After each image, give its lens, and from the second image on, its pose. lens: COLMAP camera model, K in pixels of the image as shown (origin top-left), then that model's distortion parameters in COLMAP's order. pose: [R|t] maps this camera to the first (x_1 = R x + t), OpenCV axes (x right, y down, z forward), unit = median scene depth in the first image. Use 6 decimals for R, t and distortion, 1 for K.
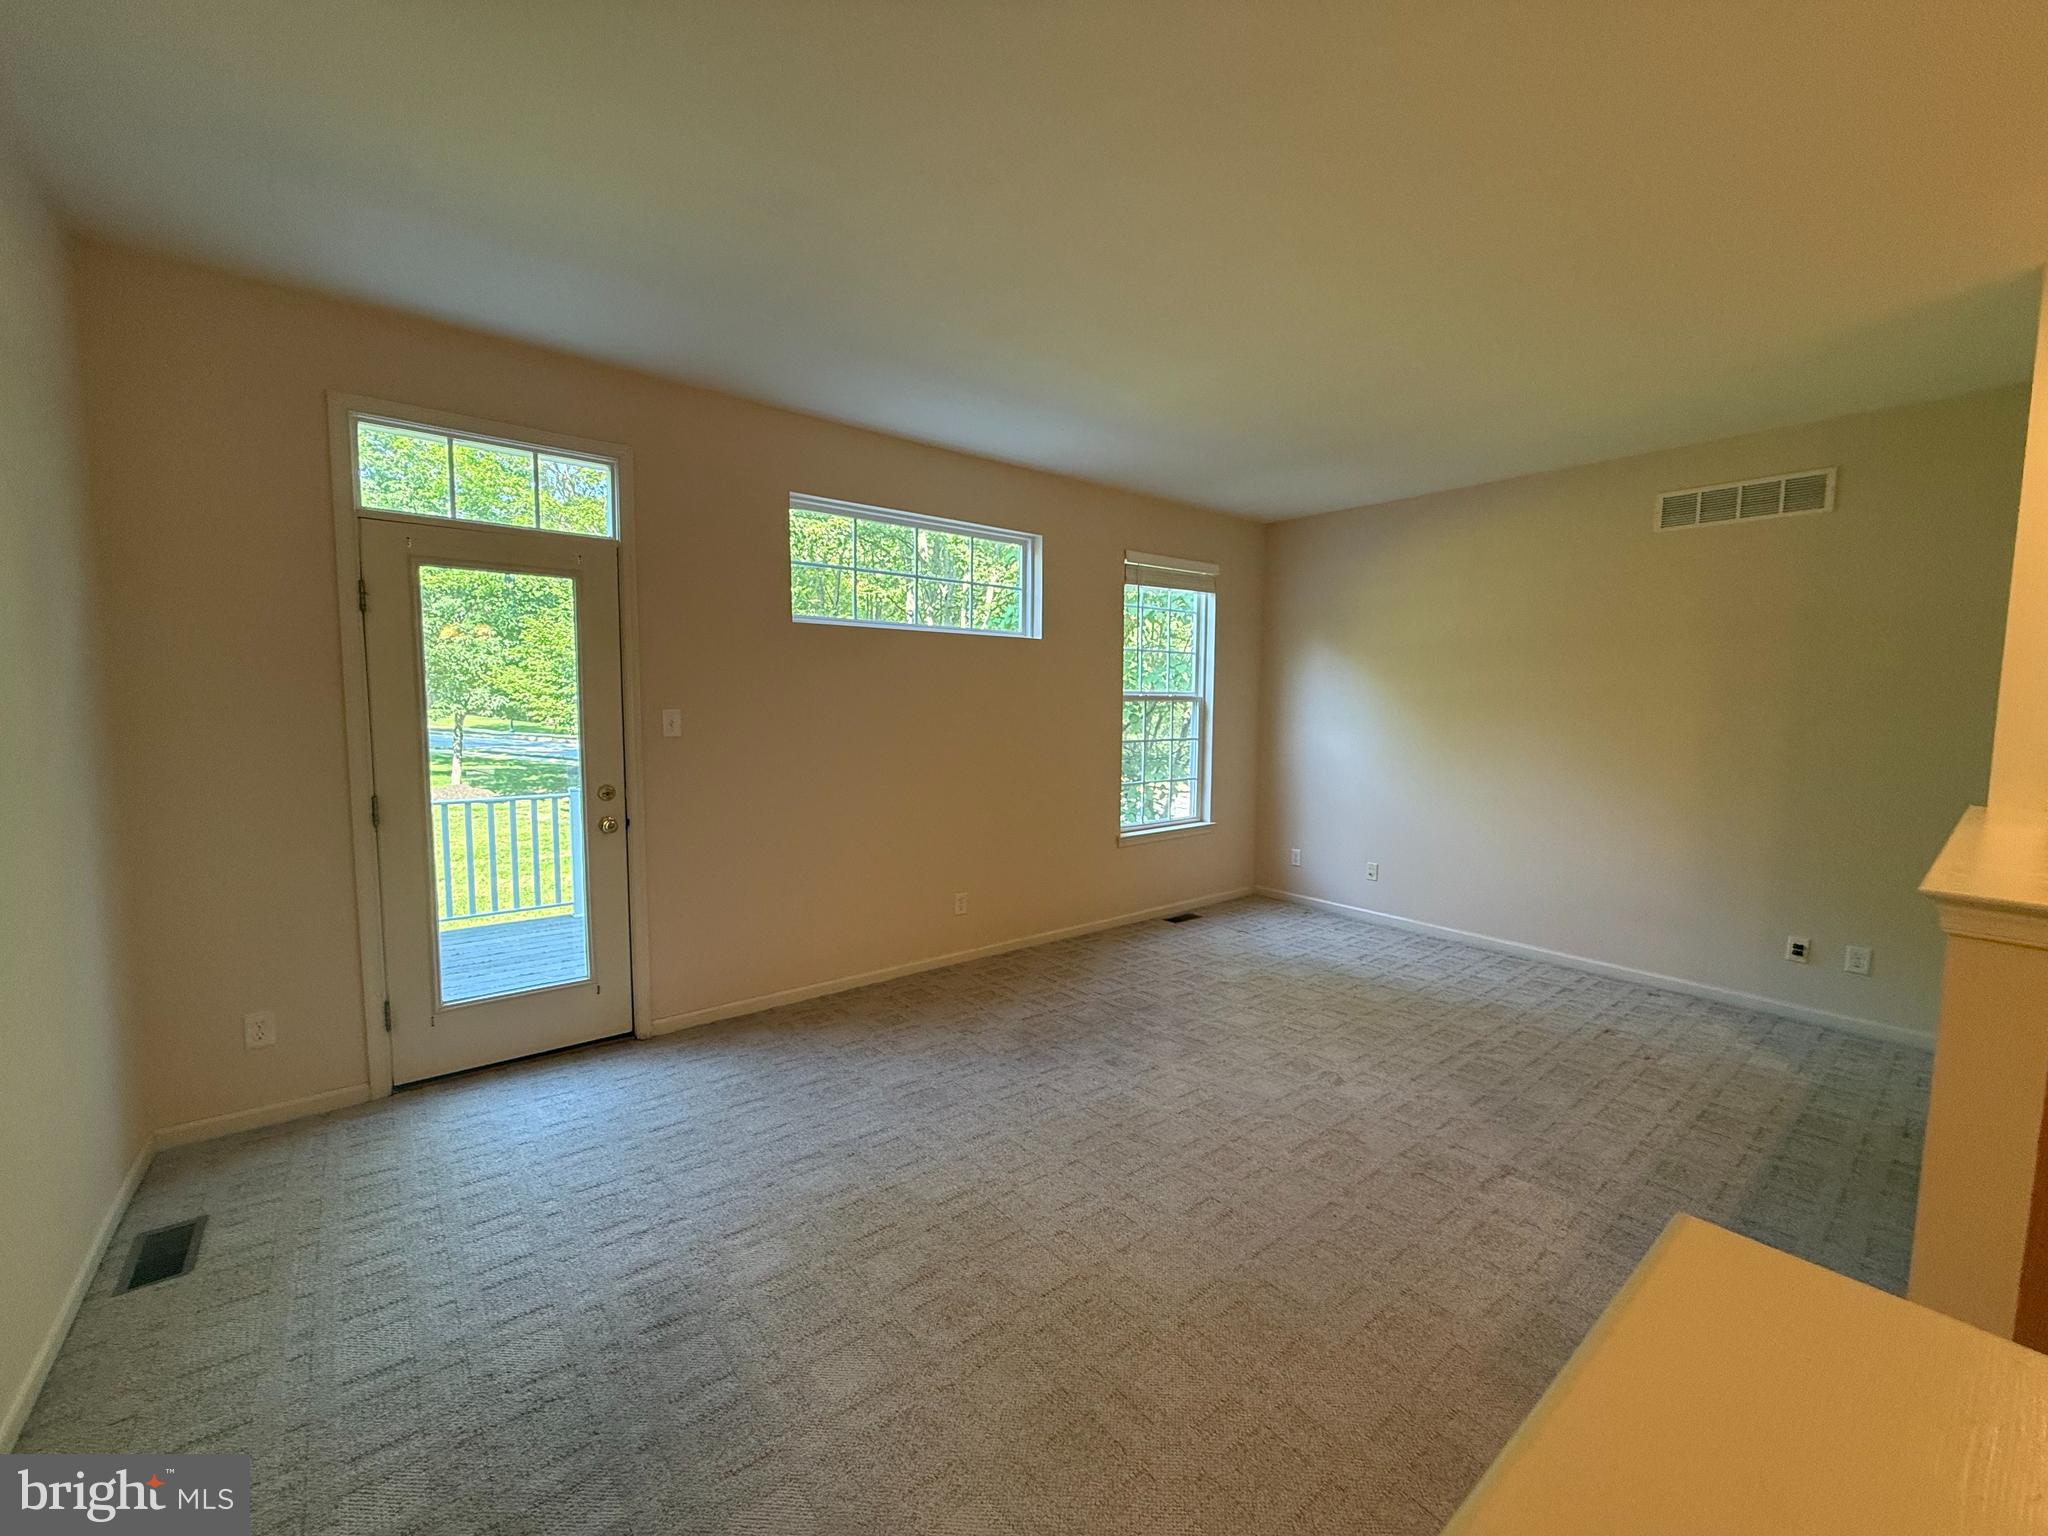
lens RADIAL K [[820.5, 0, 1014.4], [0, 820.5, 776.6], [0, 0, 1]] dist [-0.000721, 0.000140]
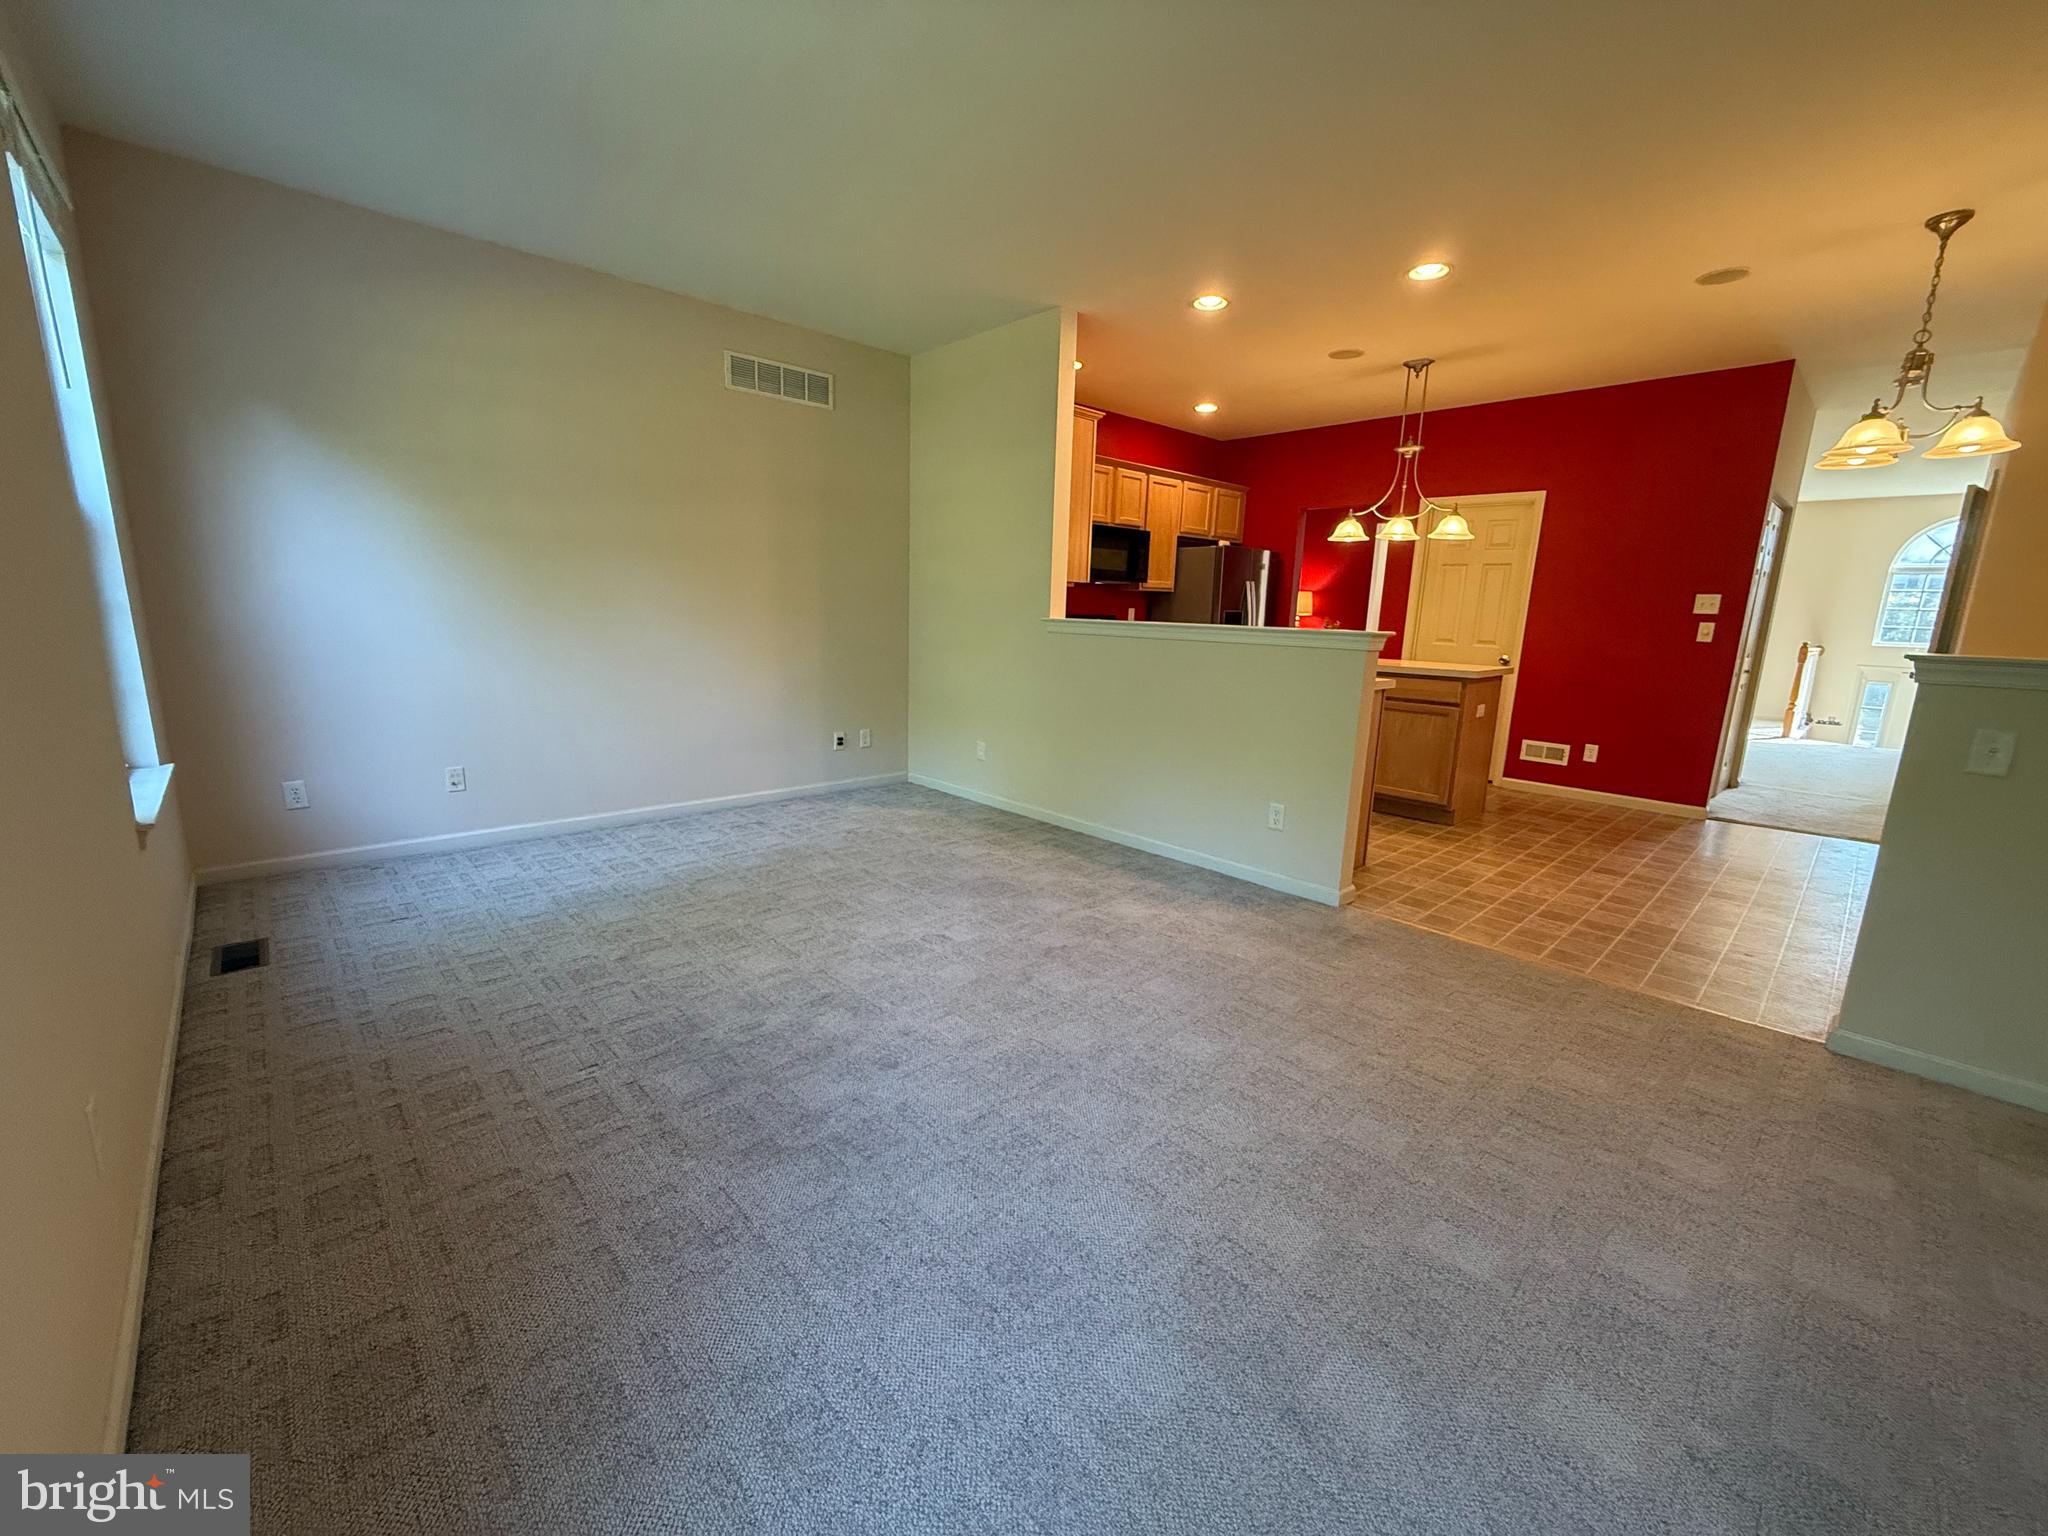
lens RADIAL K [[820.5, 0, 1021.2], [0, 820.5, 765.8], [0, 0, 1]] dist [-0.000721, 0.000140]
pose [[-0.087091, -0.204735, 0.974935, -0.372583], [0.066239, 0.975298, 0.210728, -0.016333], [-0.993996, 0.082931, -0.071378, 0.701432]]
